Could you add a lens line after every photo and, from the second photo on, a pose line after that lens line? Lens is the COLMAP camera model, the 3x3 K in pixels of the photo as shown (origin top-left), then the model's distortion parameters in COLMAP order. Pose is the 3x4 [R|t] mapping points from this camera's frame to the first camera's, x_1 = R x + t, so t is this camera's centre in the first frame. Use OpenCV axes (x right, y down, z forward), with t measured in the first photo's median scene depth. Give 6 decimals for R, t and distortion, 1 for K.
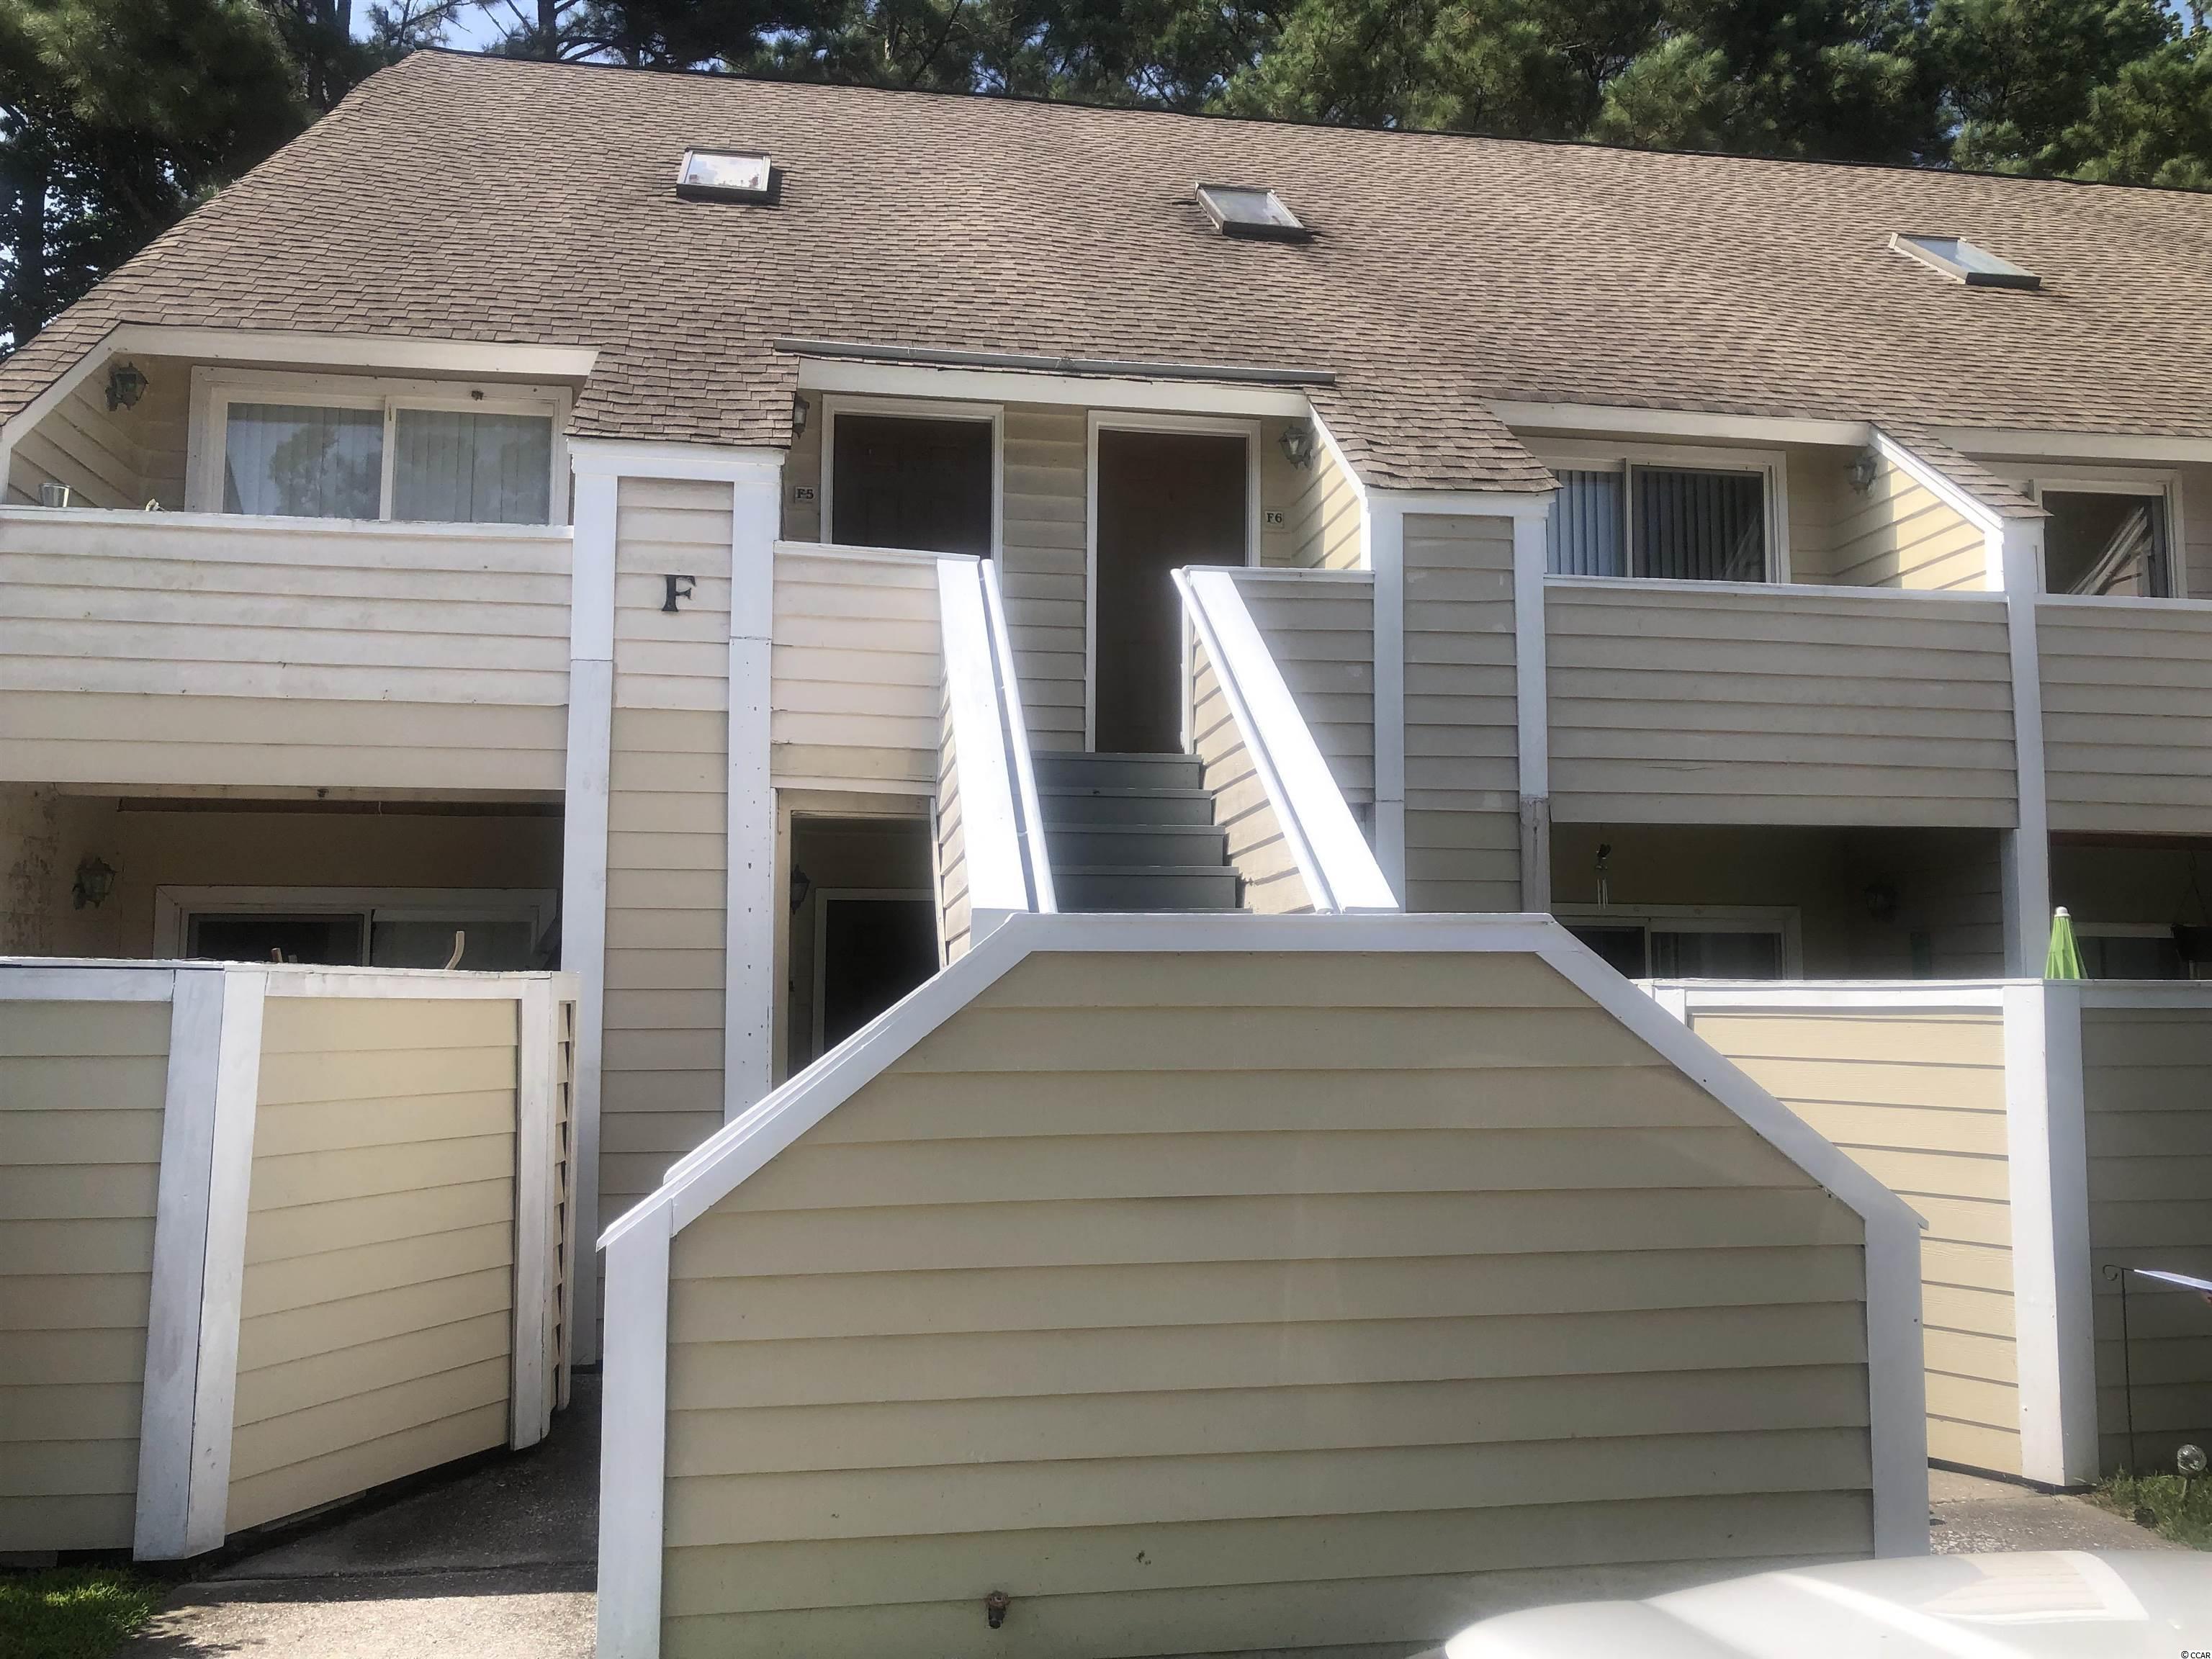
lens RADIAL K [[1939.2, 0, 1152.0], [0, 1939.2, 792.7], [0, 0, 1]] dist [0.141008, -0.452836]
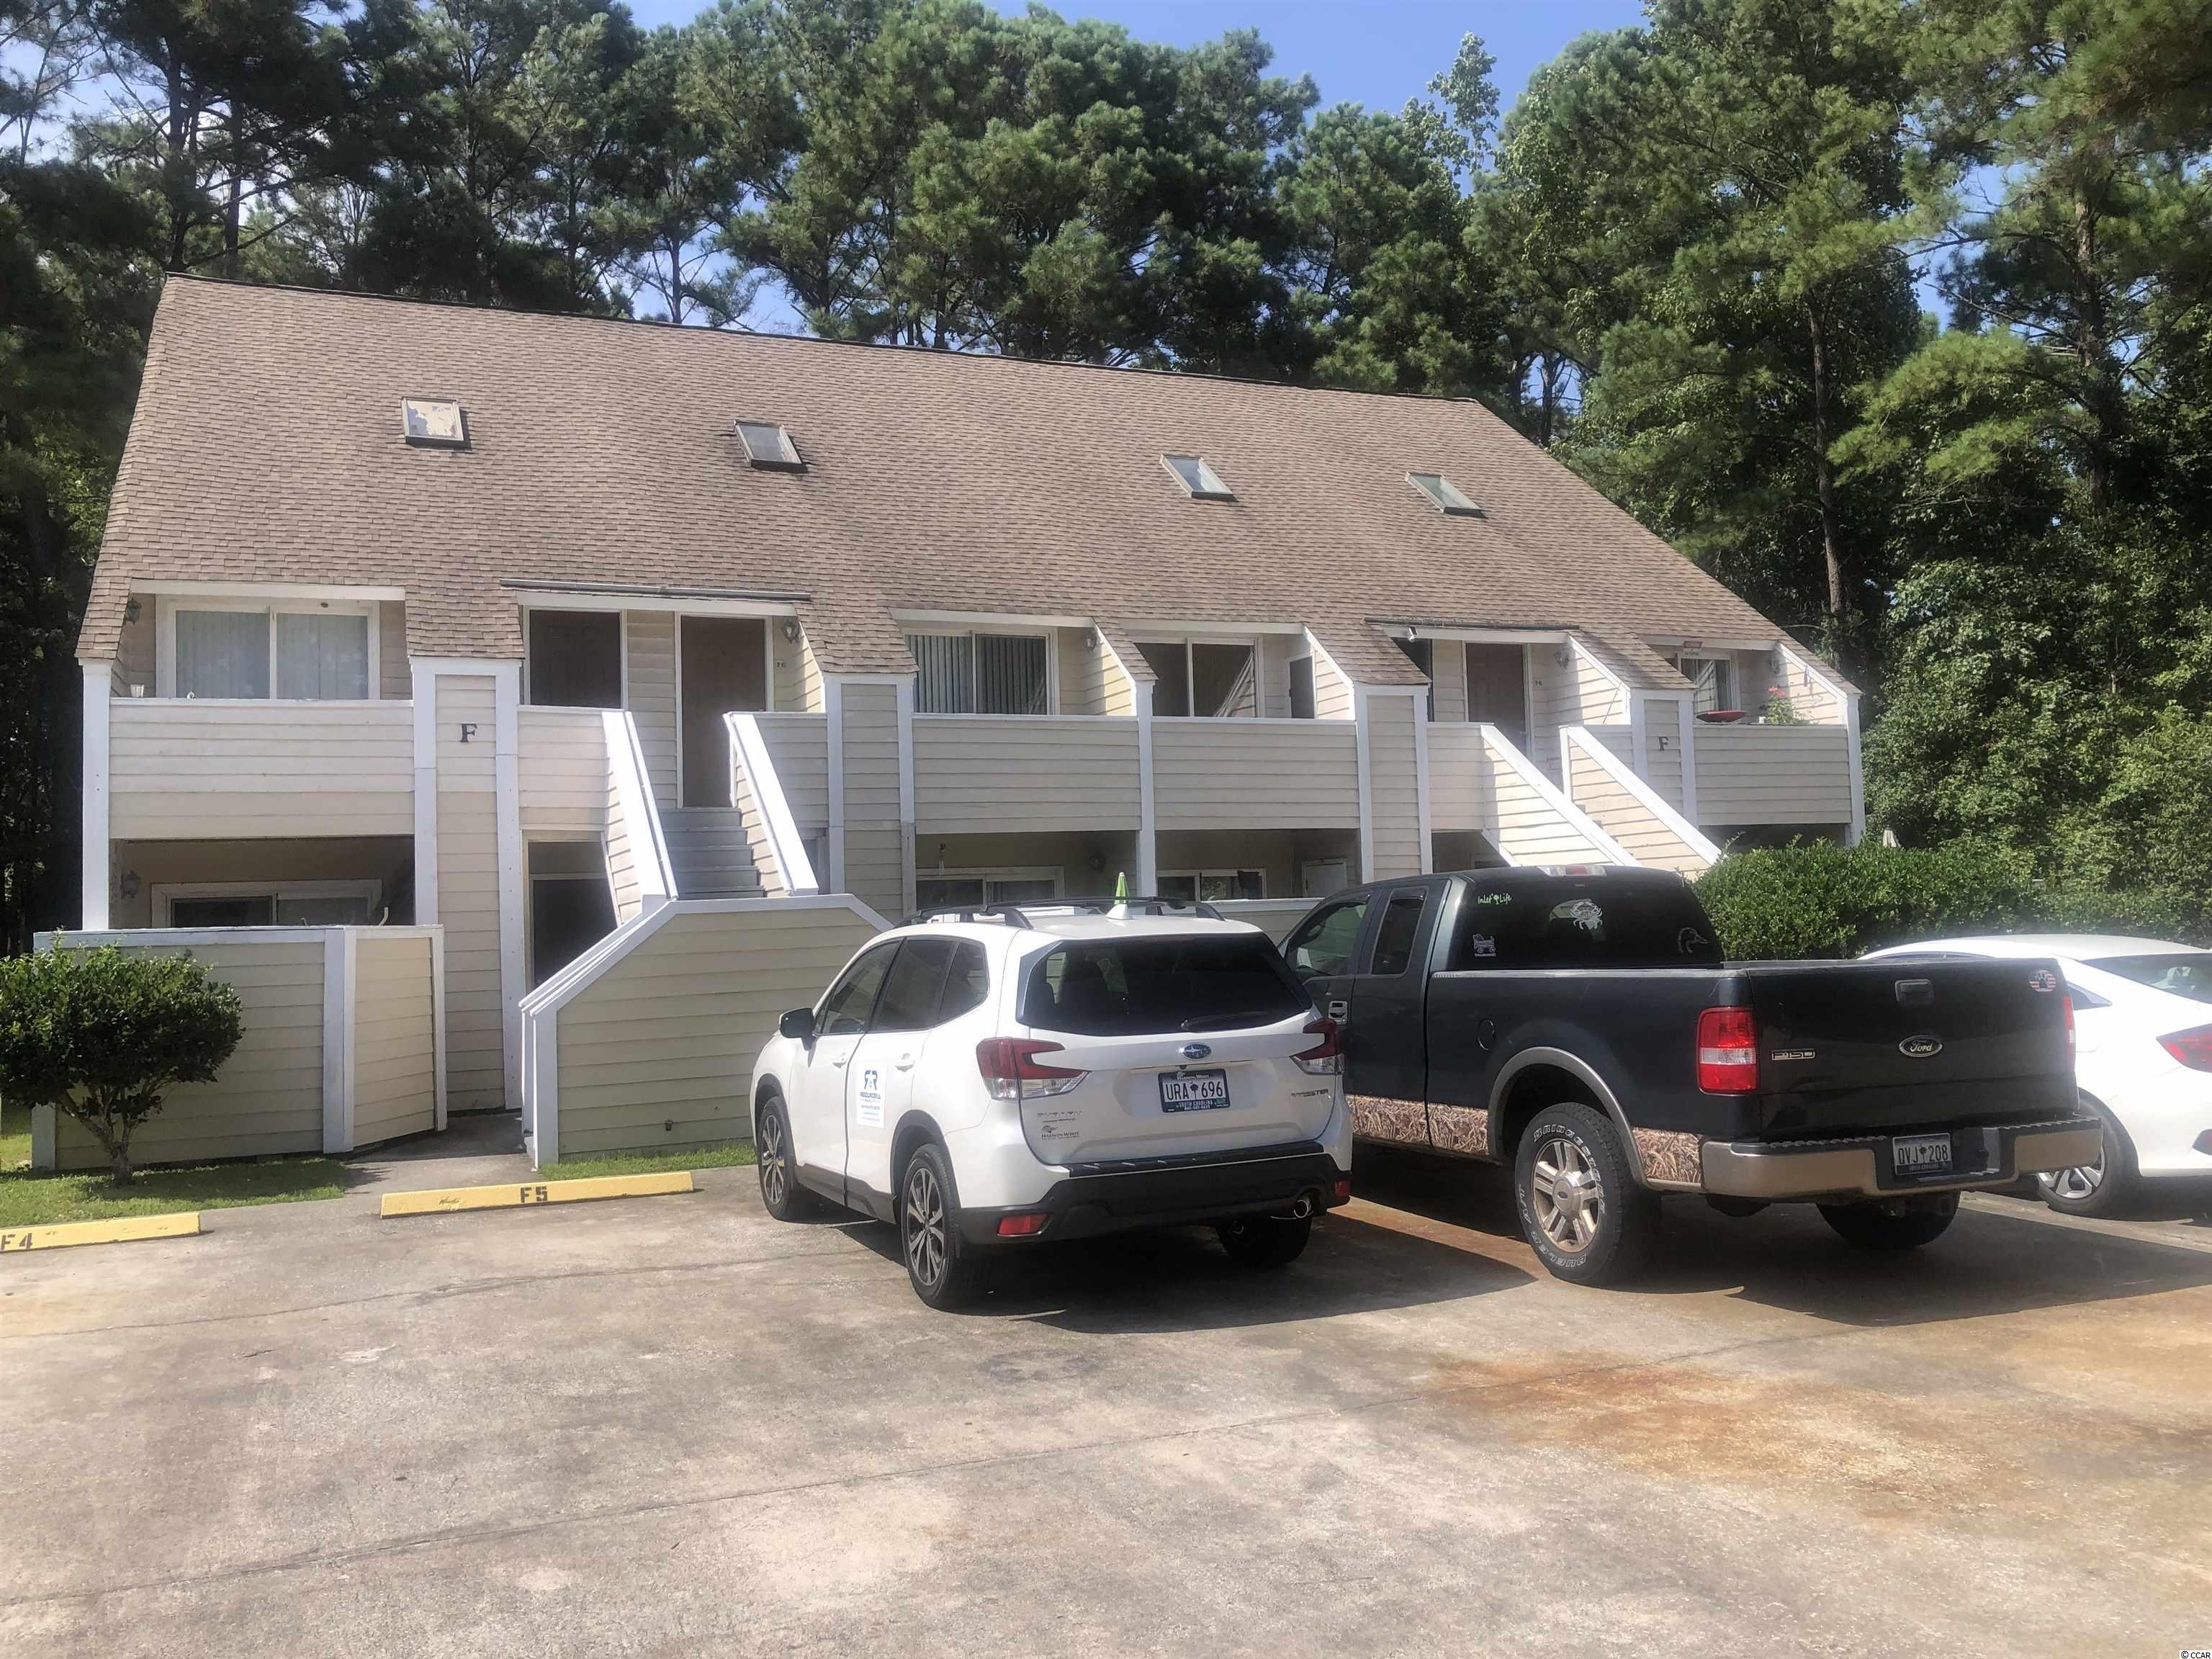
lens RADIAL K [[1939.2, 0, 1152.0], [0, 1939.2, 792.7], [0, 0, 1]] dist [0.141008, -0.452836]
pose [[0.975486, -0.020367, 0.219119, -0.001608], [0.010941, 0.998965, 0.044145, -0.116627], [-0.219791, -0.040666, 0.974699, -1.056399]]
